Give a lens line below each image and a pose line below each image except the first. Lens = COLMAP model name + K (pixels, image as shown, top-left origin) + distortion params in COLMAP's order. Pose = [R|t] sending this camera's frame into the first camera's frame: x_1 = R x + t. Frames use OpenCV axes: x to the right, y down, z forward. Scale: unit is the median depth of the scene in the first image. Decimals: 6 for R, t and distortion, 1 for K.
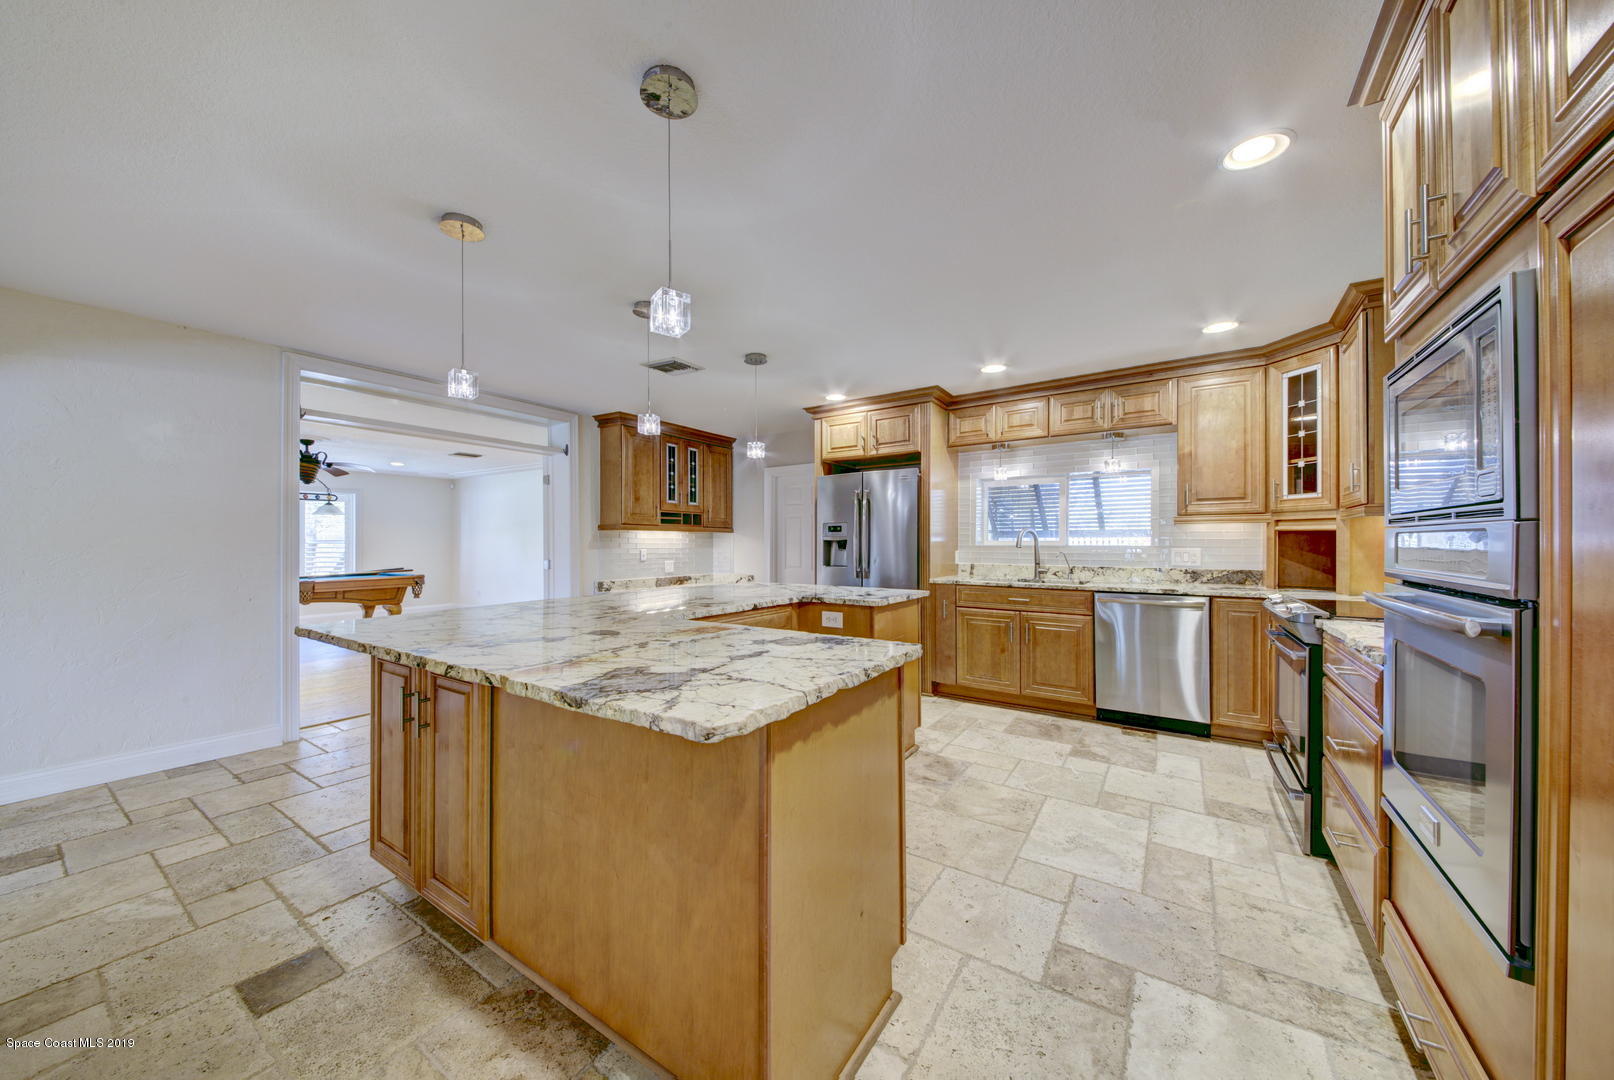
lens RADIAL K [[559.6, 0, 797.7], [0, 559.6, 543.0], [0, 0, 1]] dist [0.006598, -0.006126]
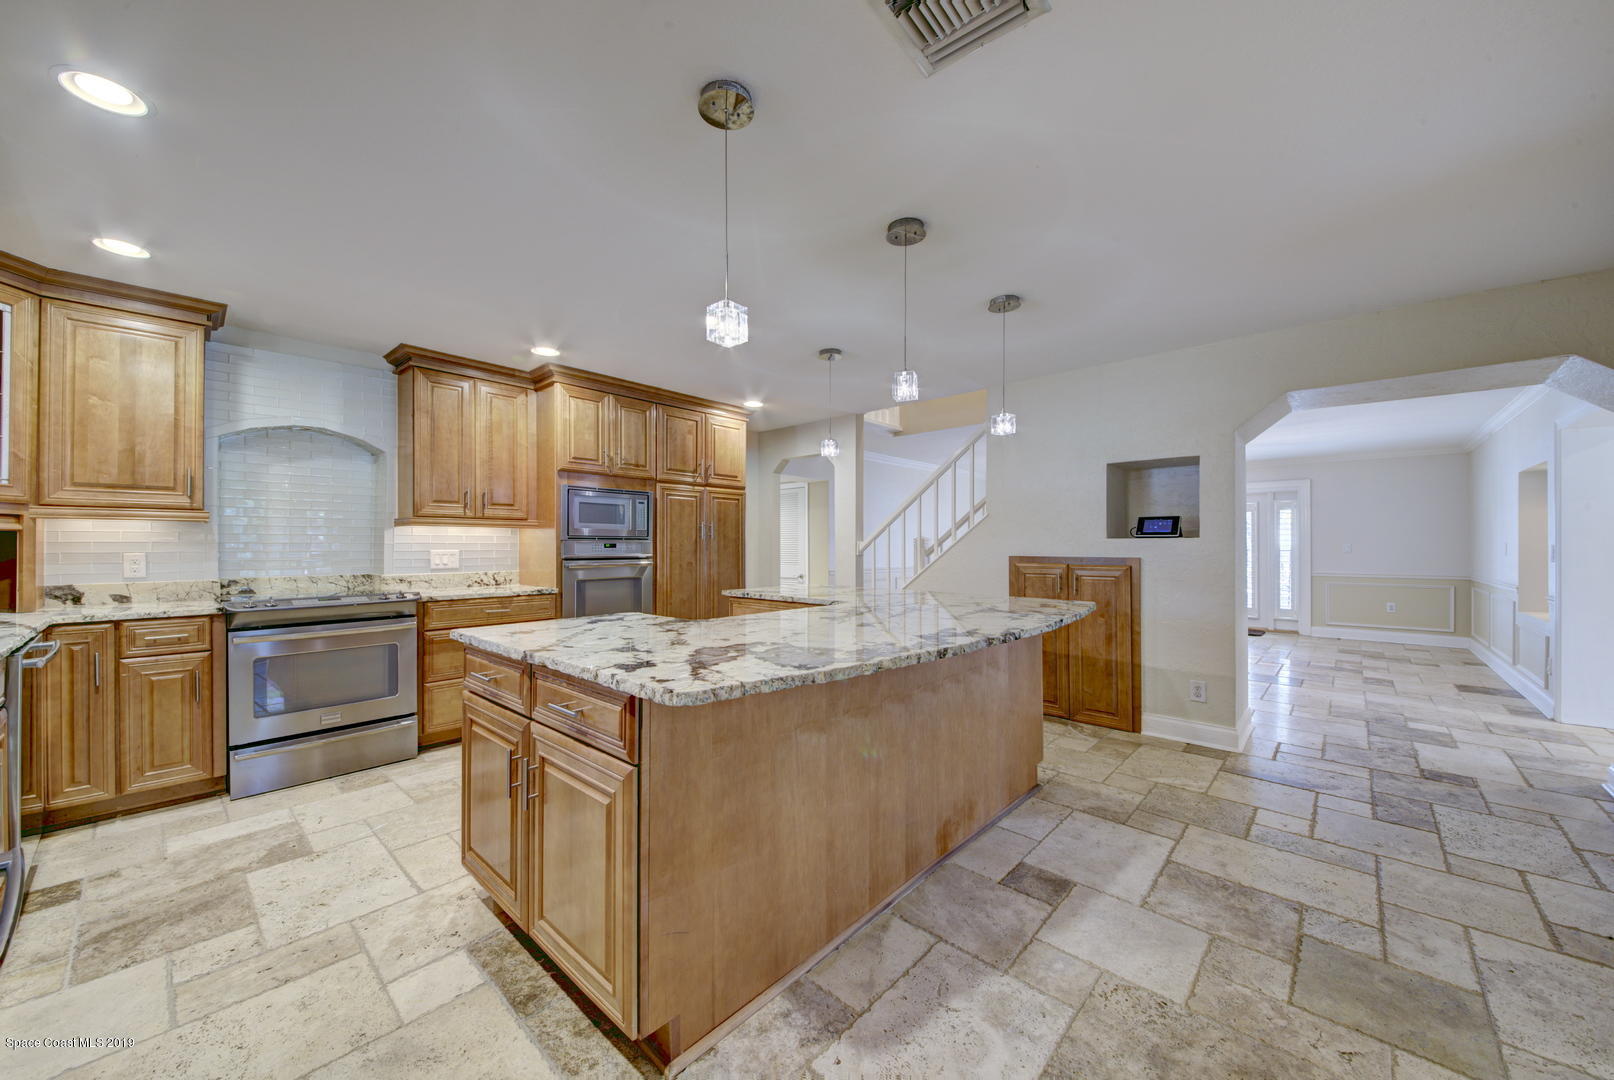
lens RADIAL K [[598.2, 0, 806.3], [0, 598.2, 538.7], [0, 0, 1]] dist [0.000483, -0.004656]
pose [[-0.990201, 0.002394, 0.139627, -0.188714], [0.001038, 0.999952, -0.009788, -0.002188], [-0.139643, -0.009547, -0.990156, 1.372160]]
